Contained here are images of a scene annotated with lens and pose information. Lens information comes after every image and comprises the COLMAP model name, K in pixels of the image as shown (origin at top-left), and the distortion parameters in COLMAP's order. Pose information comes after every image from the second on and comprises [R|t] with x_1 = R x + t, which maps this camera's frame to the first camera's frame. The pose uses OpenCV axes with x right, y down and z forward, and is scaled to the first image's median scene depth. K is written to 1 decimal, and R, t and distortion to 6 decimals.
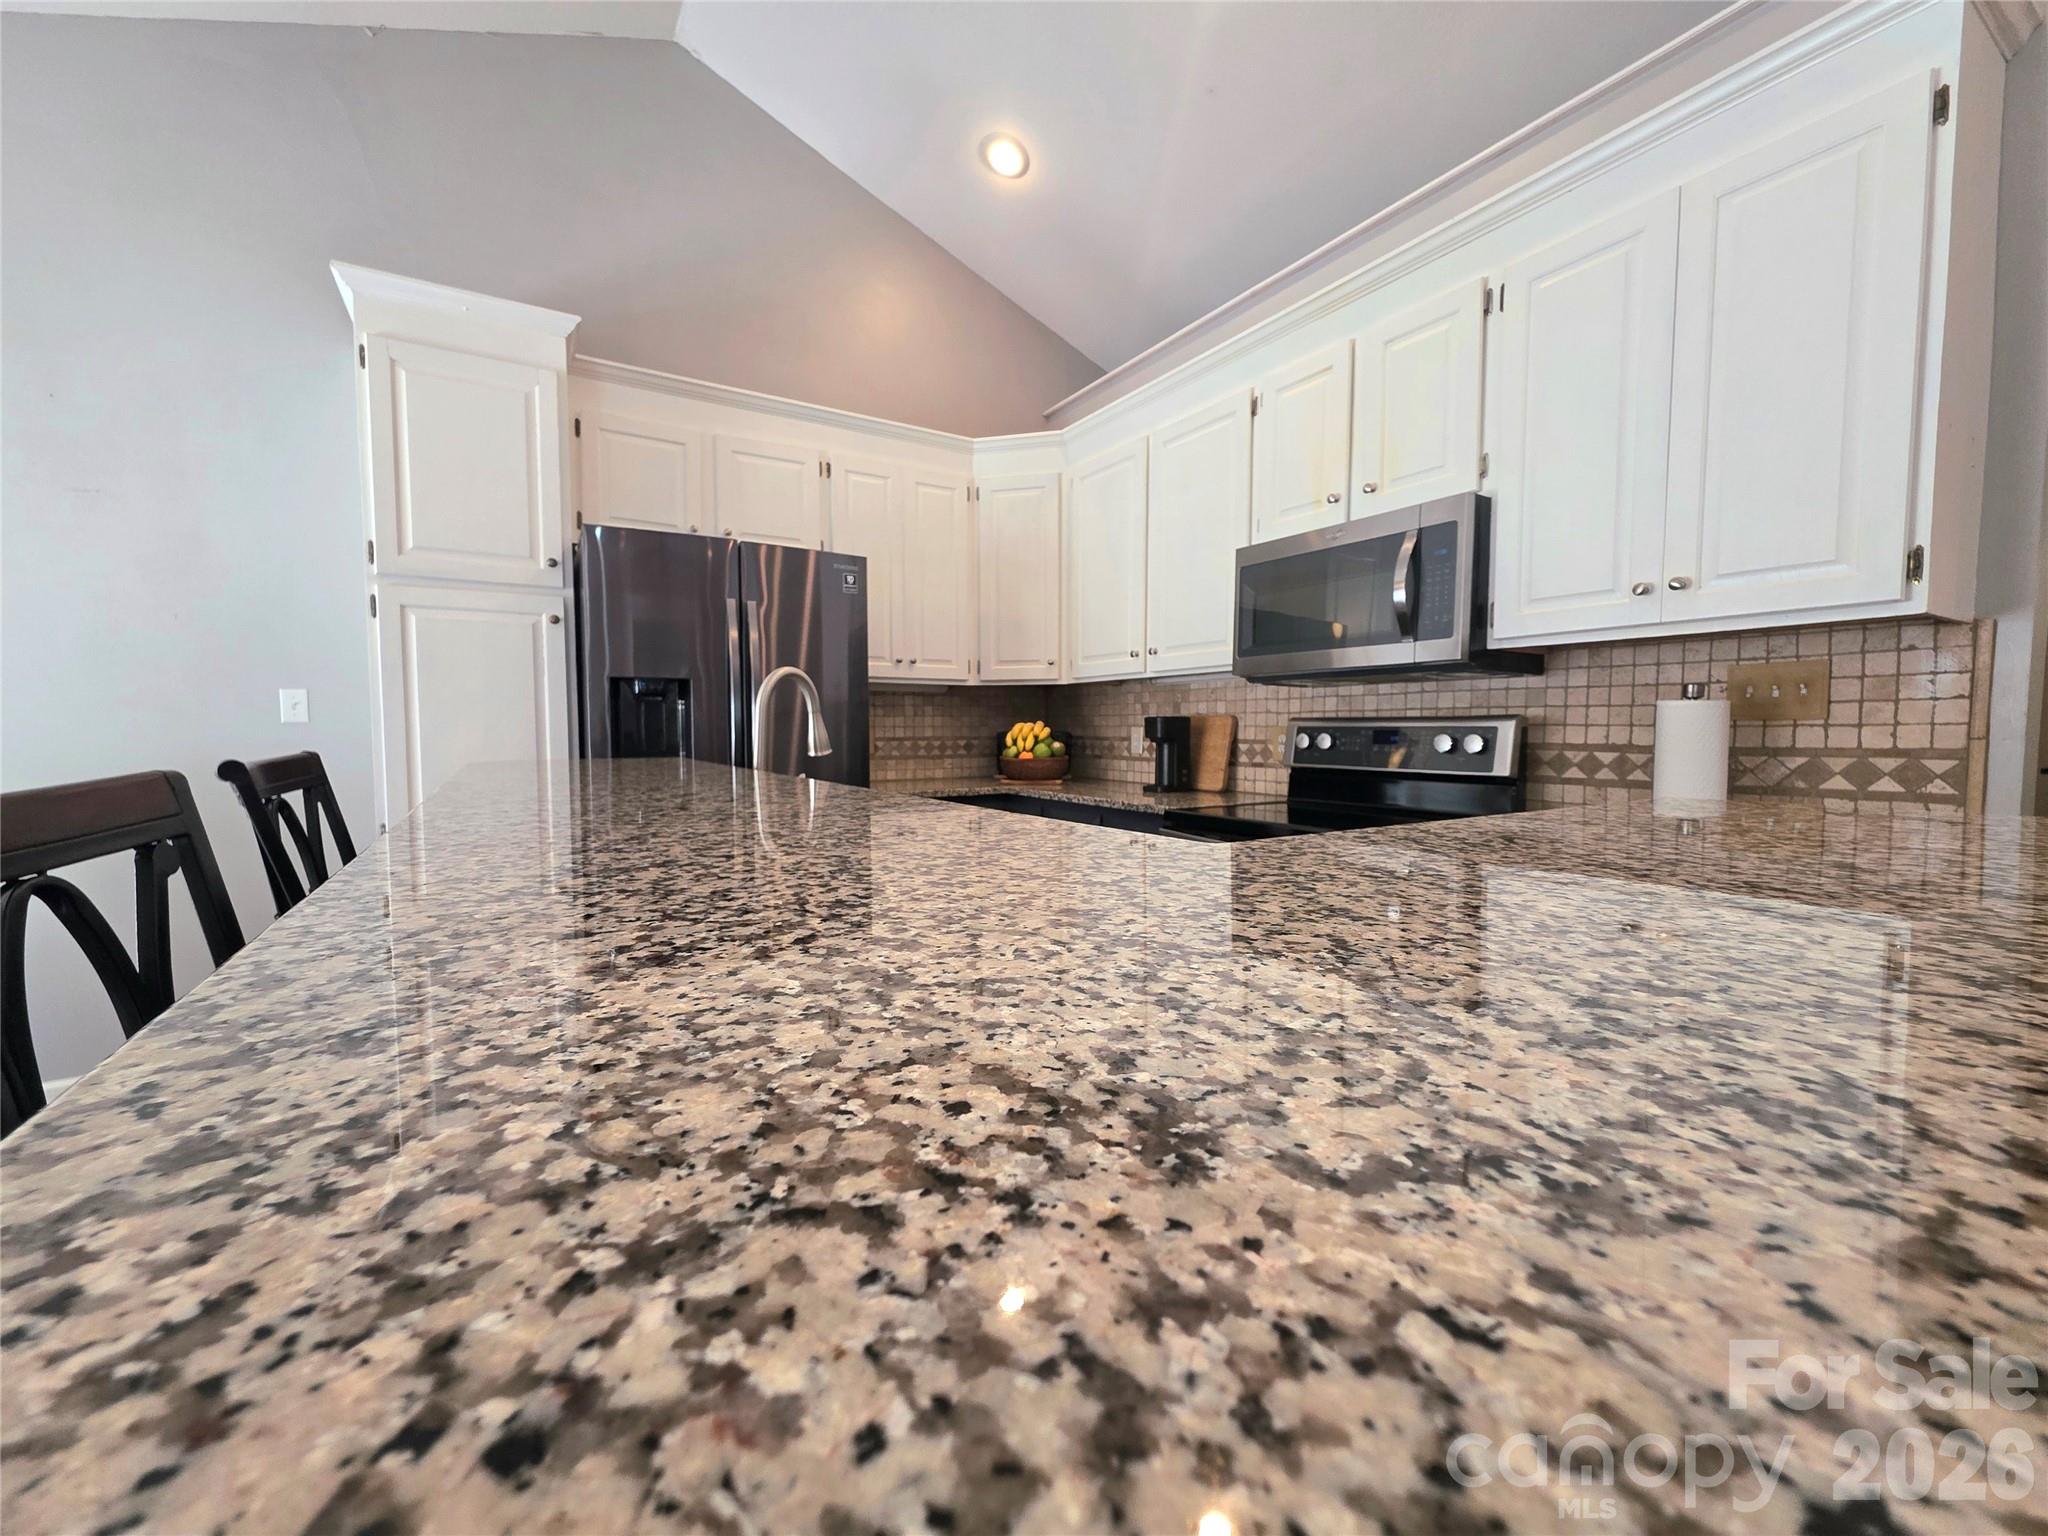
lens RADIAL K [[816.2, 0, 1012.3], [0, 816.2, 774.0], [0, 0, 1]] dist [0.005502, -0.000463]
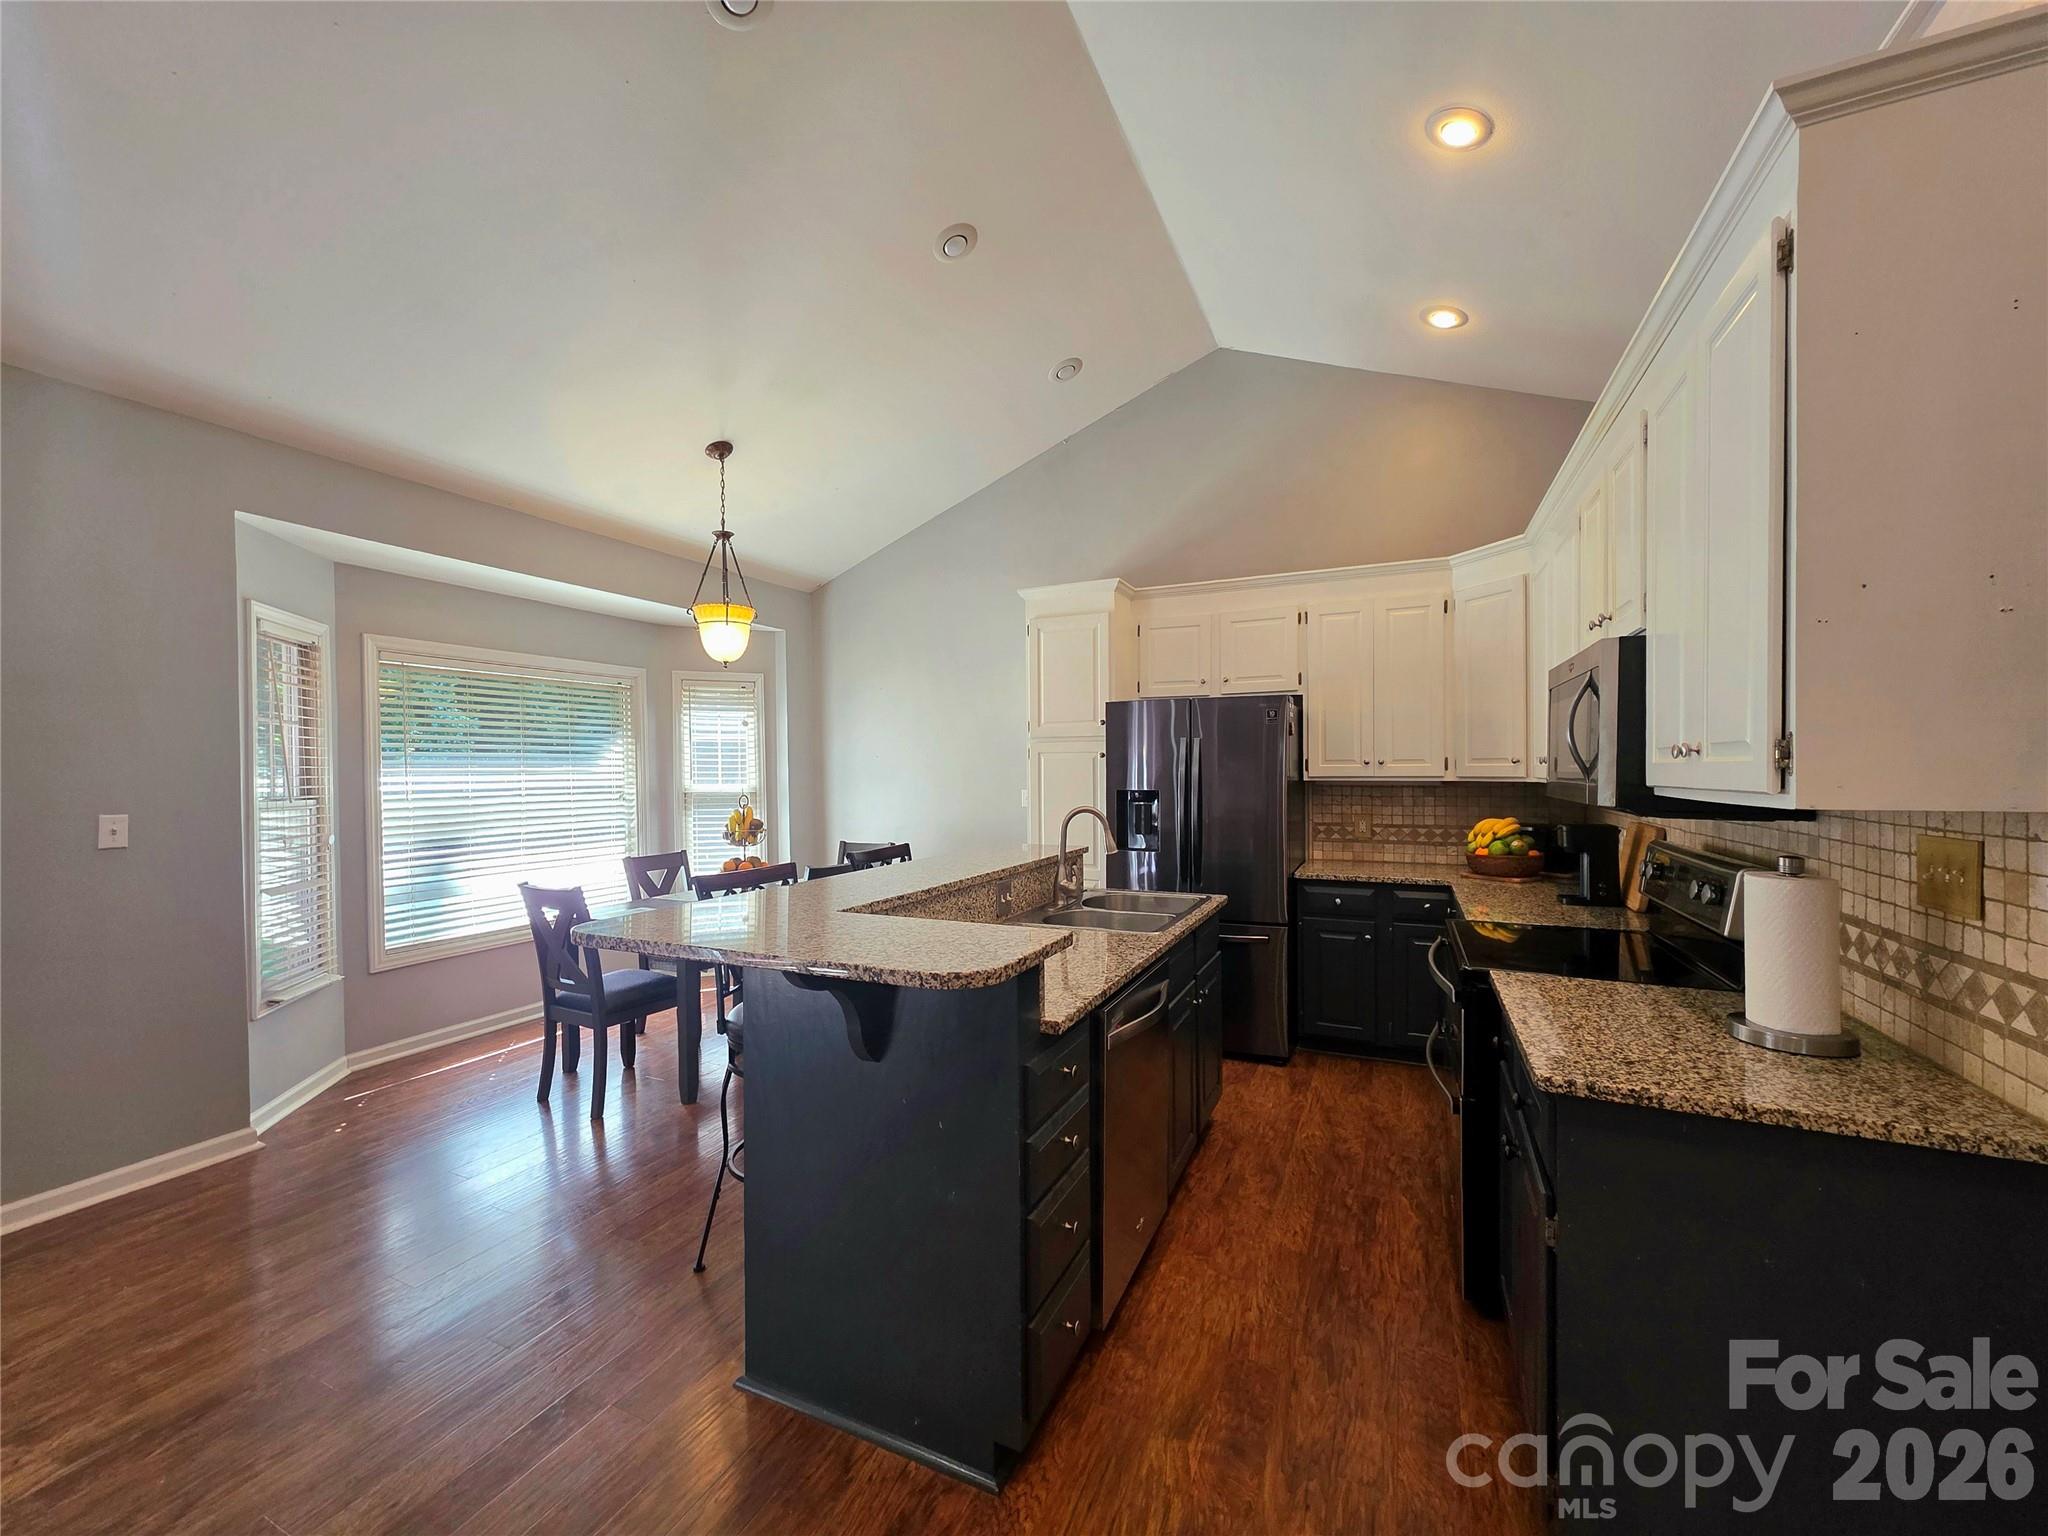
lens RADIAL K [[816.2, 0, 1017.0], [0, 816.2, 777.3], [0, 0, 1]] dist [0.005502, -0.000463]
pose [[0.551325, 0.006326, -0.834266, 0.831716], [-0.040607, 0.998990, -0.019261, -0.108380], [0.833302, 0.044496, 0.551025, -0.106362]]
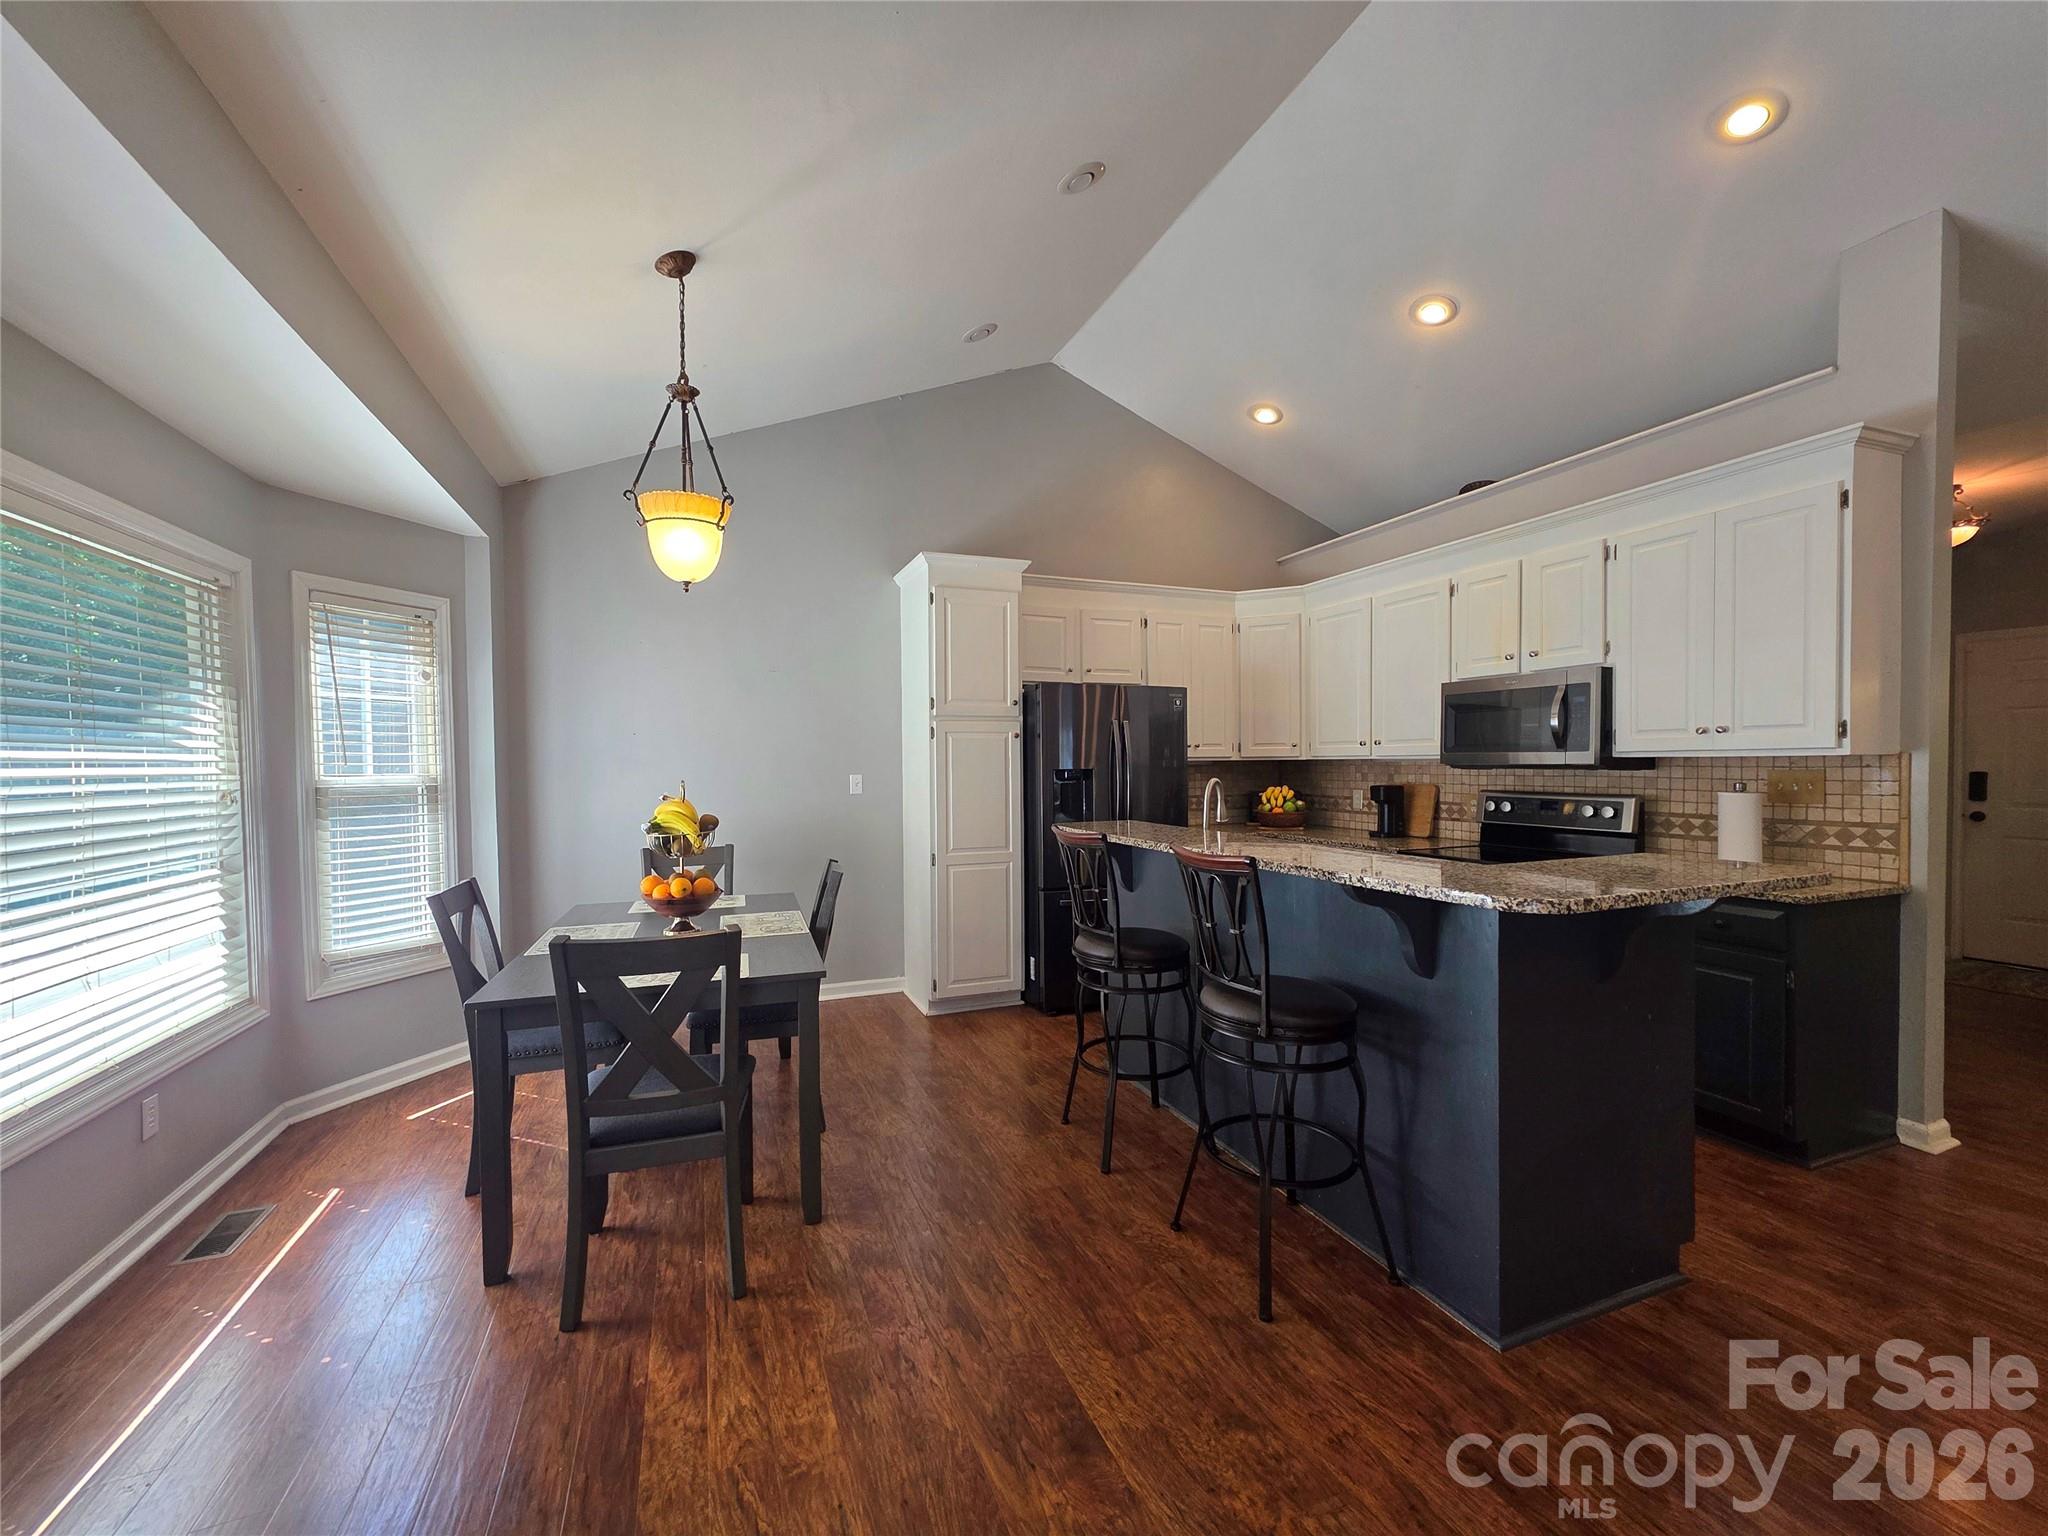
lens RADIAL K [[816.2, 0, 1009.6], [0, 816.2, 777.4], [0, 0, 1]] dist [0.005502, -0.000463]
pose [[0.984801, -0.003890, -0.173641, -0.293989], [-0.002287, 0.999372, -0.035361, -0.042631], [0.173670, 0.035221, 0.984174, -0.737846]]
